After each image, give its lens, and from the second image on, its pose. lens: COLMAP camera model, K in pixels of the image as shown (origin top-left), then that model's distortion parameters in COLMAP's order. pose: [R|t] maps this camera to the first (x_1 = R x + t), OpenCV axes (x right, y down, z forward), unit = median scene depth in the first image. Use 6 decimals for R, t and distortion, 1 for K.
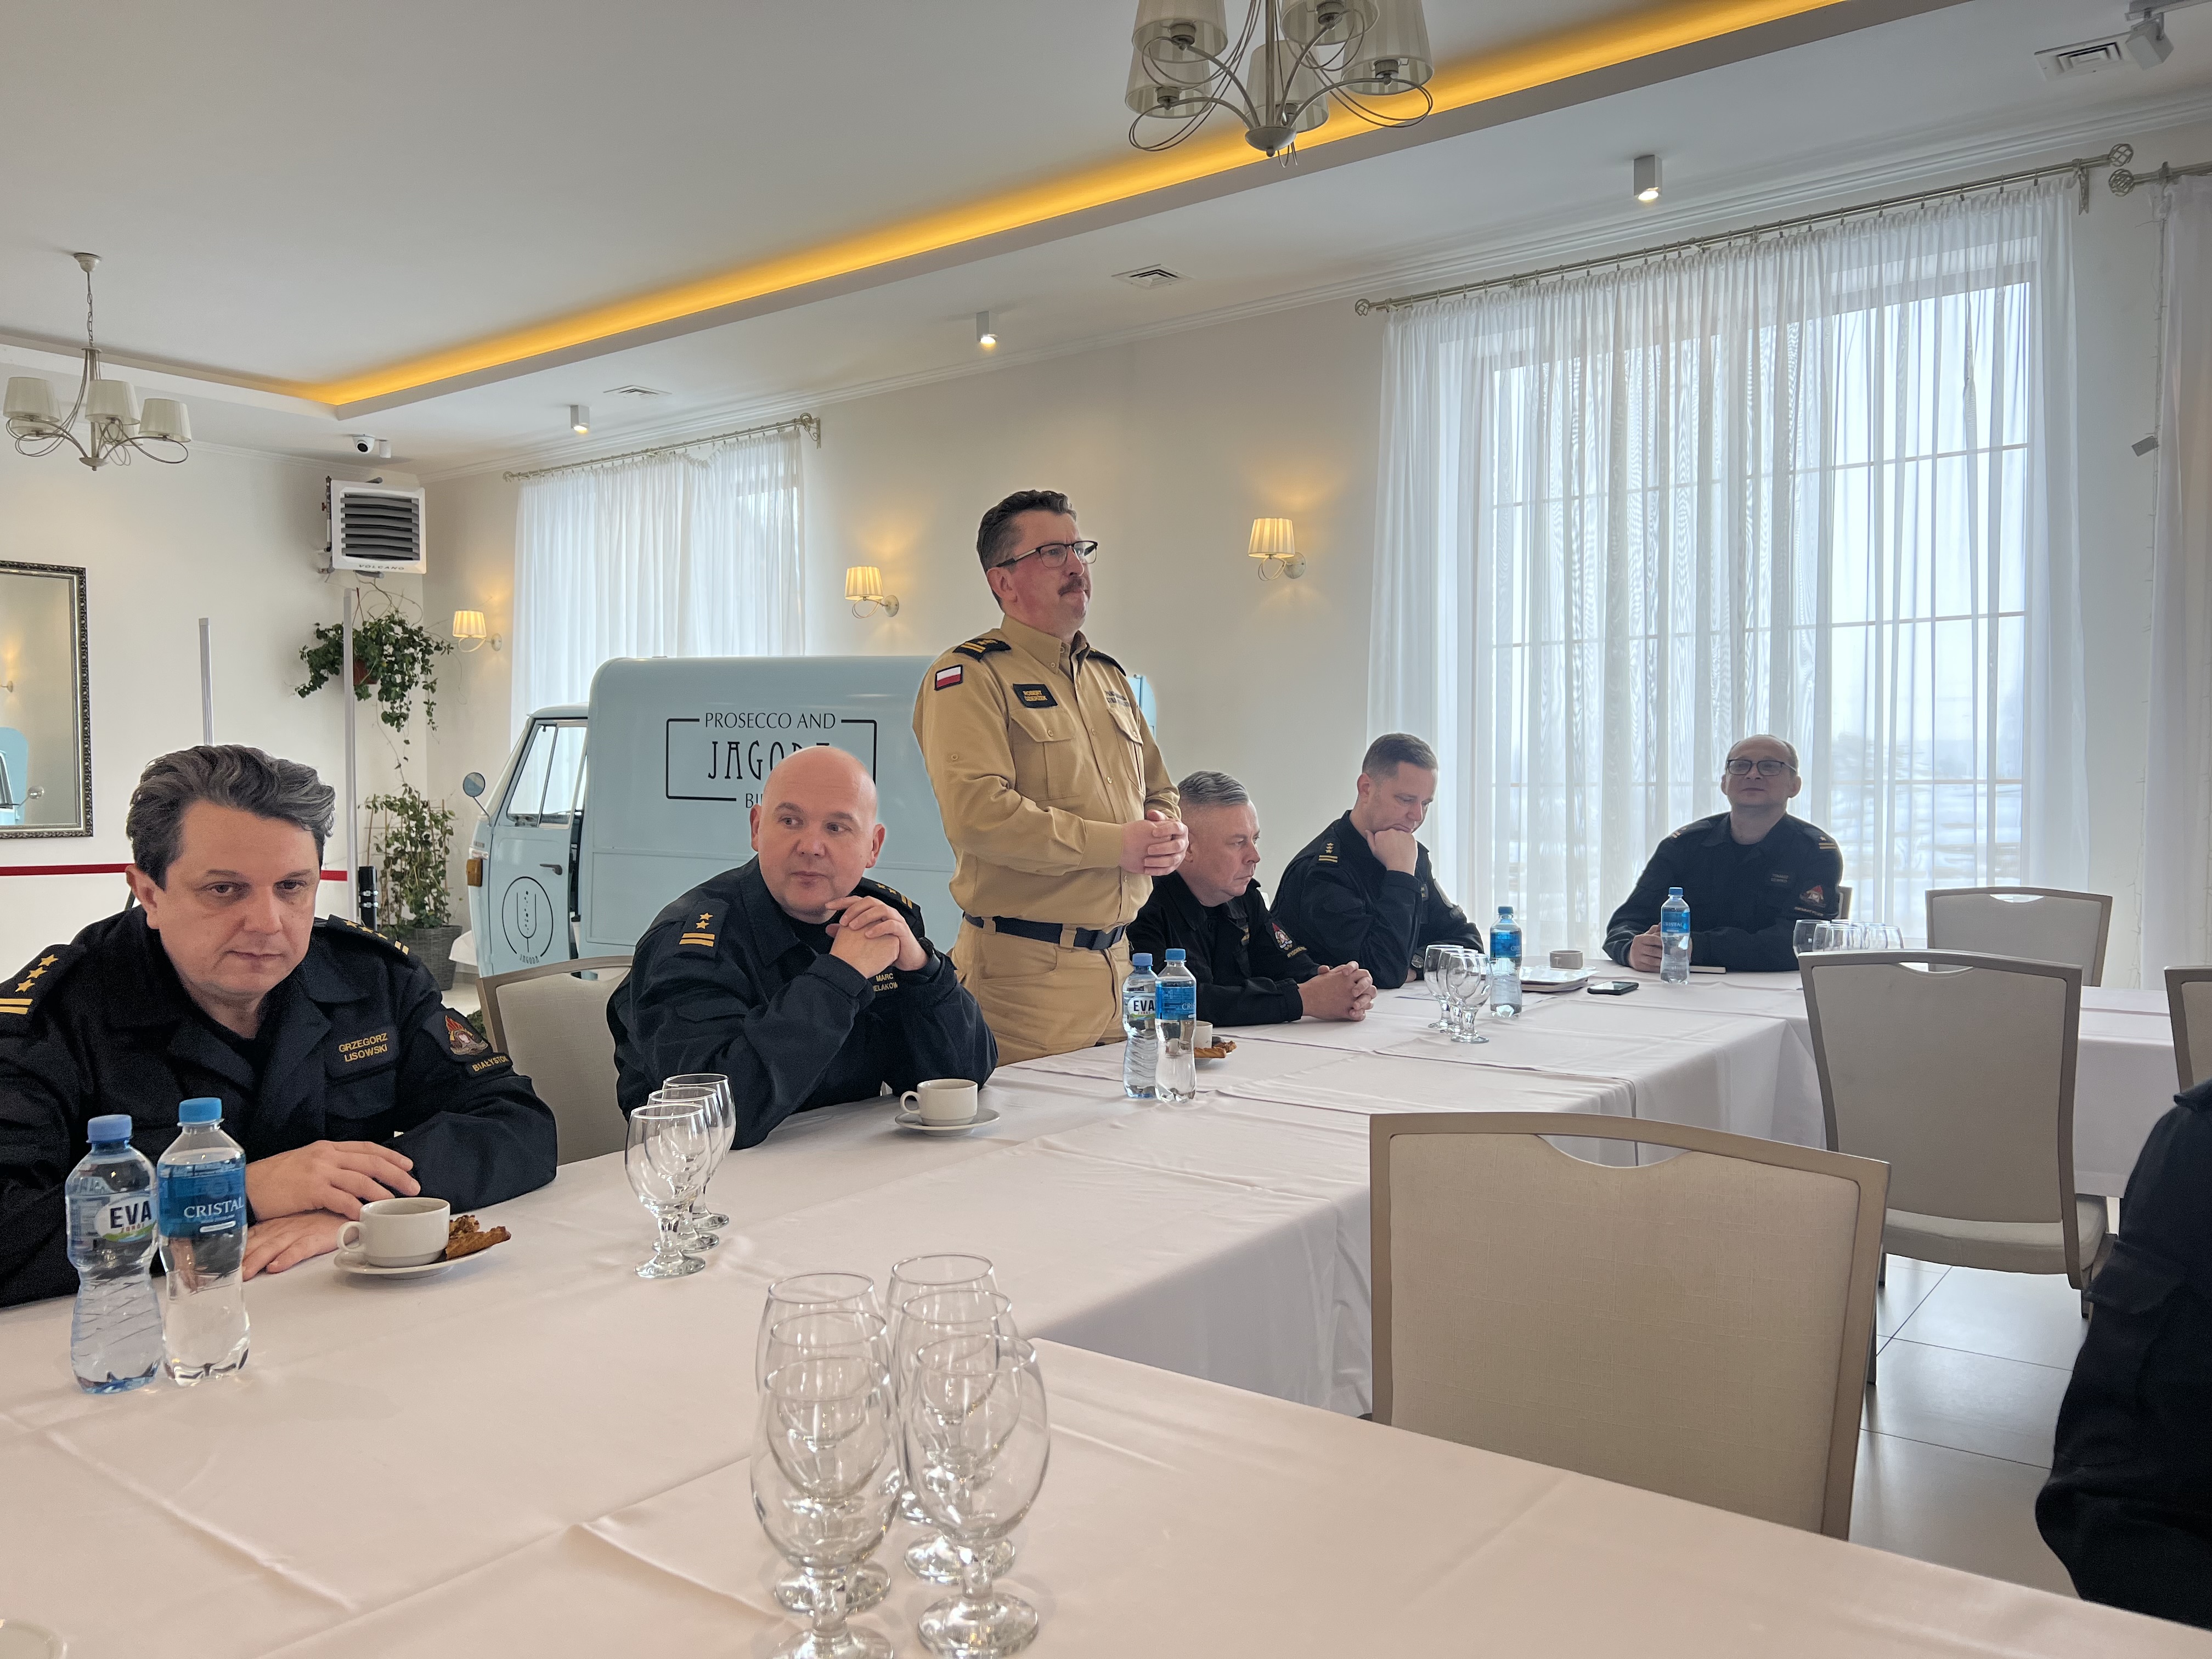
lens RADIAL K [[1621.5, 0, 1106.0], [0, 1621.5, 829.5], [0, 0, 1]] dist [-0.011498, 0.002456]
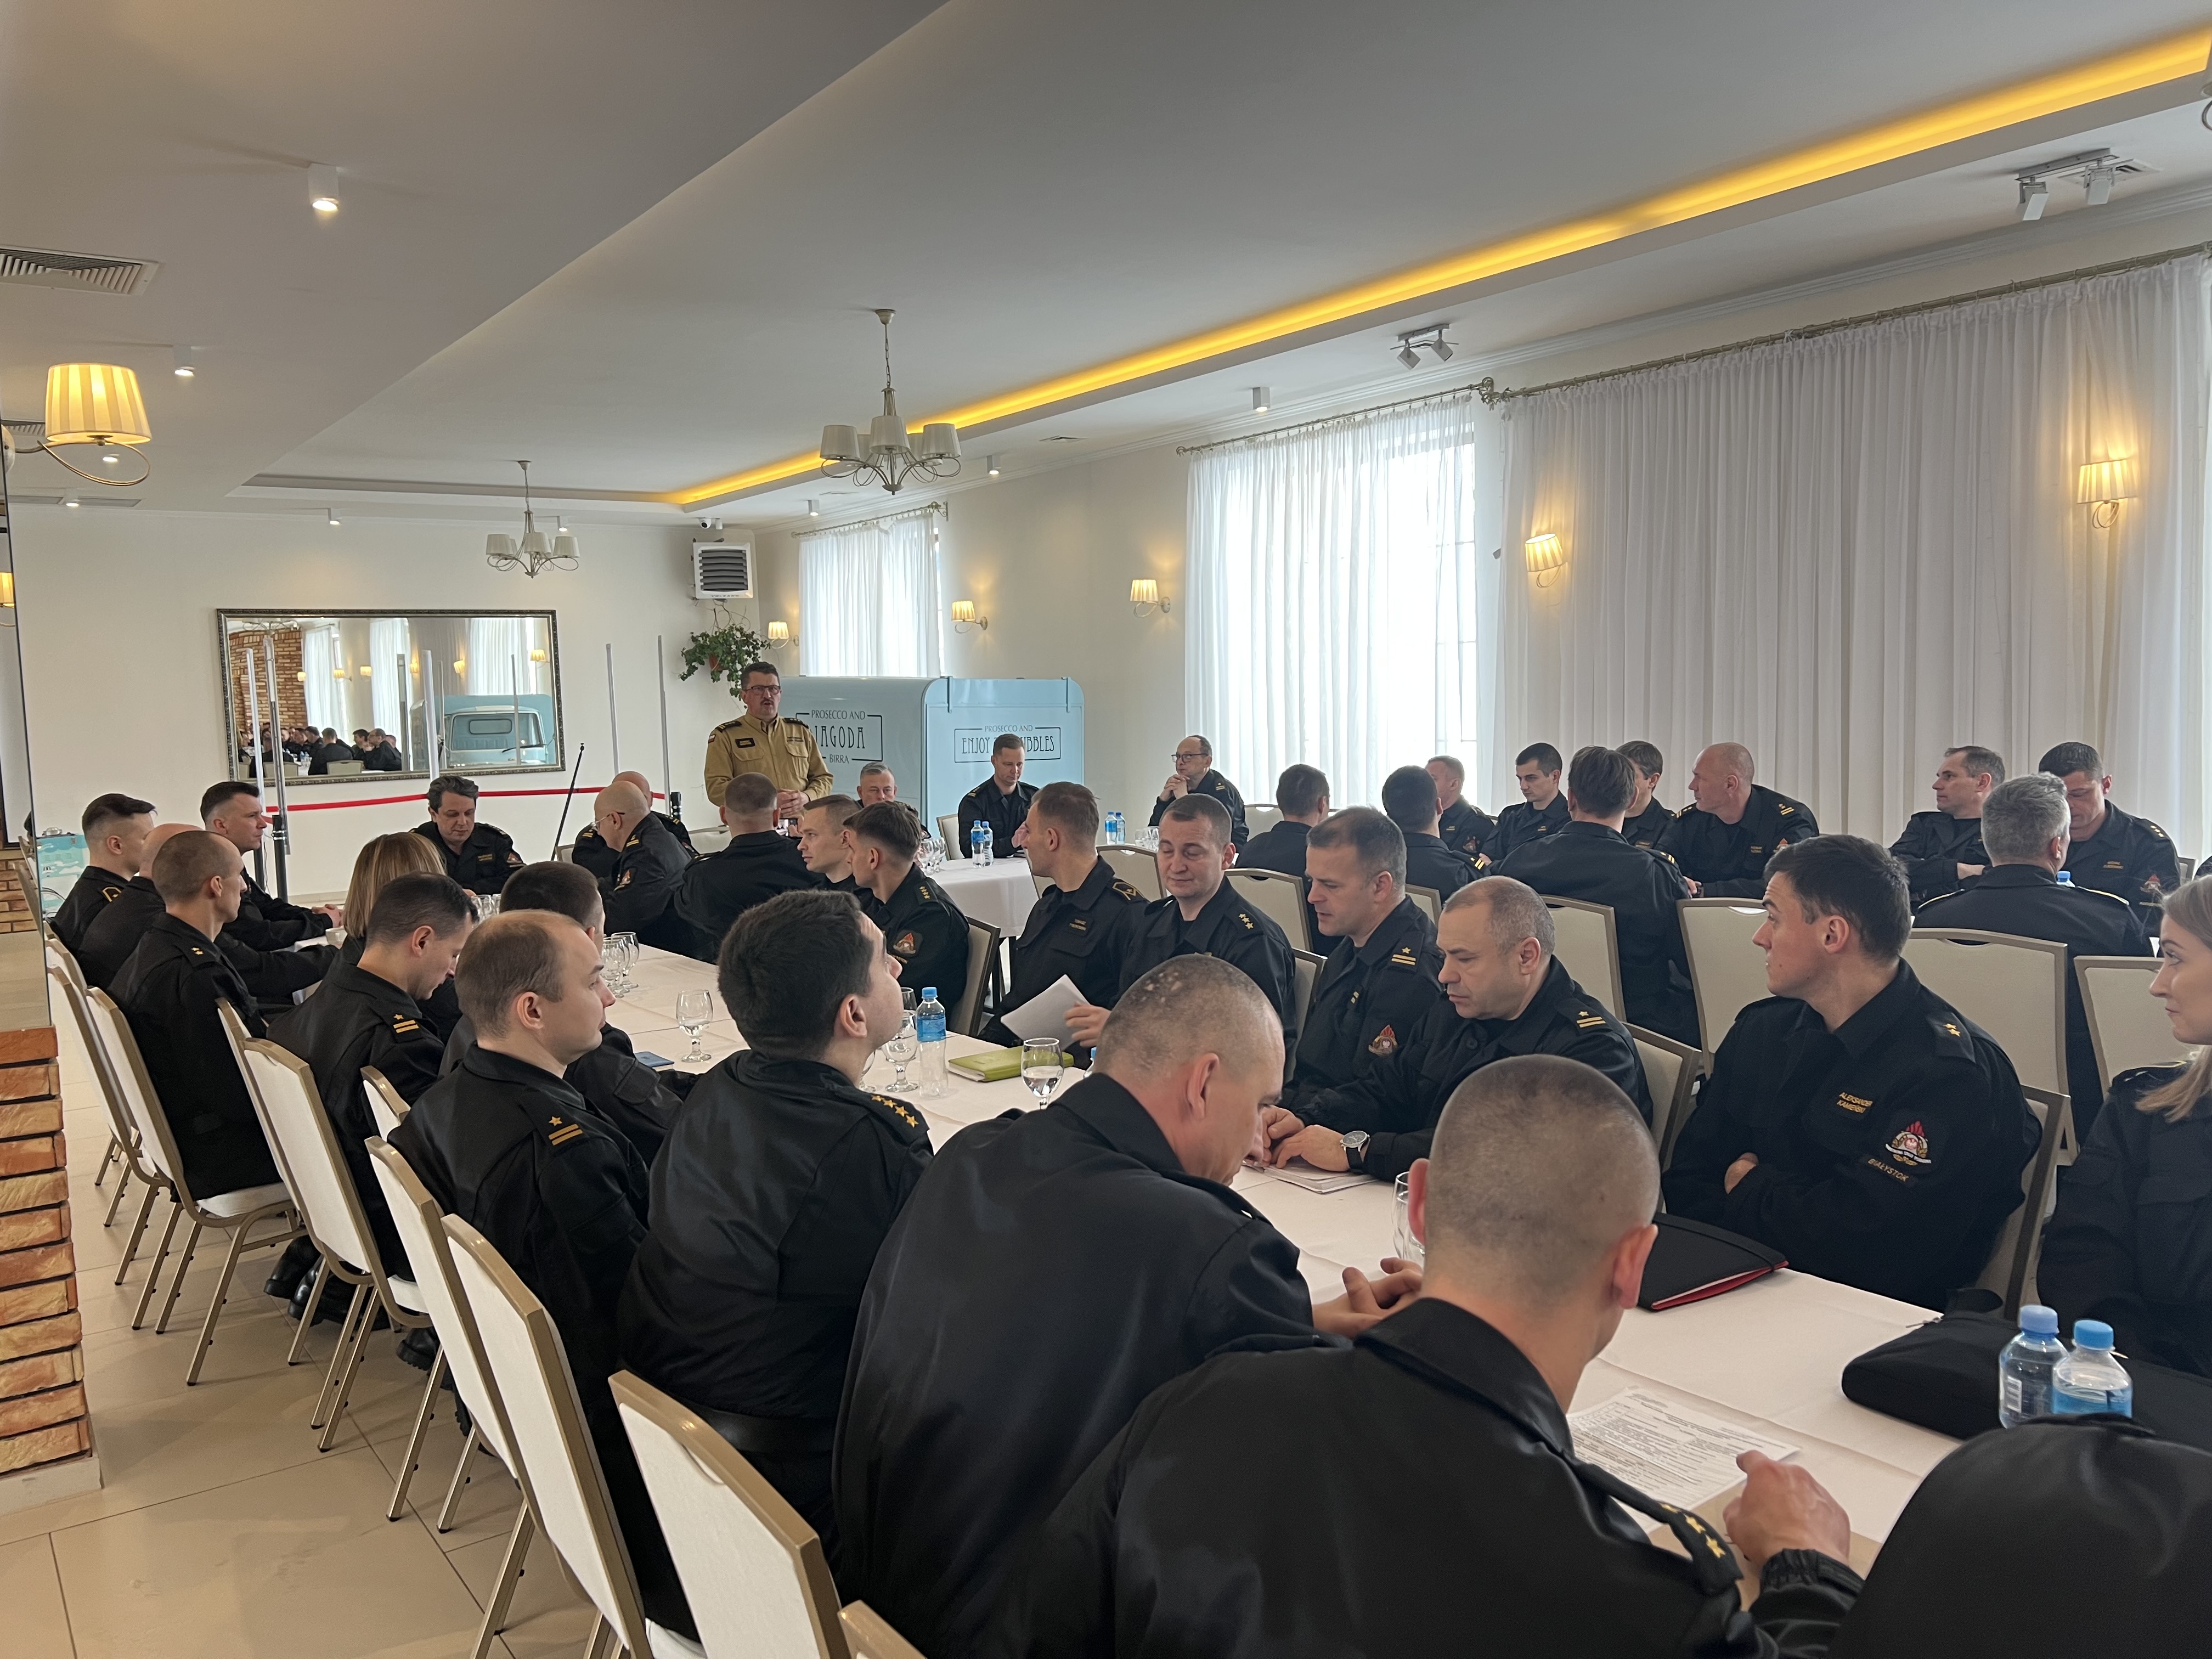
lens RADIAL K [[1682.3, 0, 1106.0], [0, 1682.3, 829.5], [0, 0, 1]] dist [0.001954, 0.000899]
pose [[0.948503, 0.007140, -0.316686, 0.450312], [0.011730, 0.998269, 0.057640, -0.028795], [0.316550, -0.058386, 0.946777, -0.468761]]
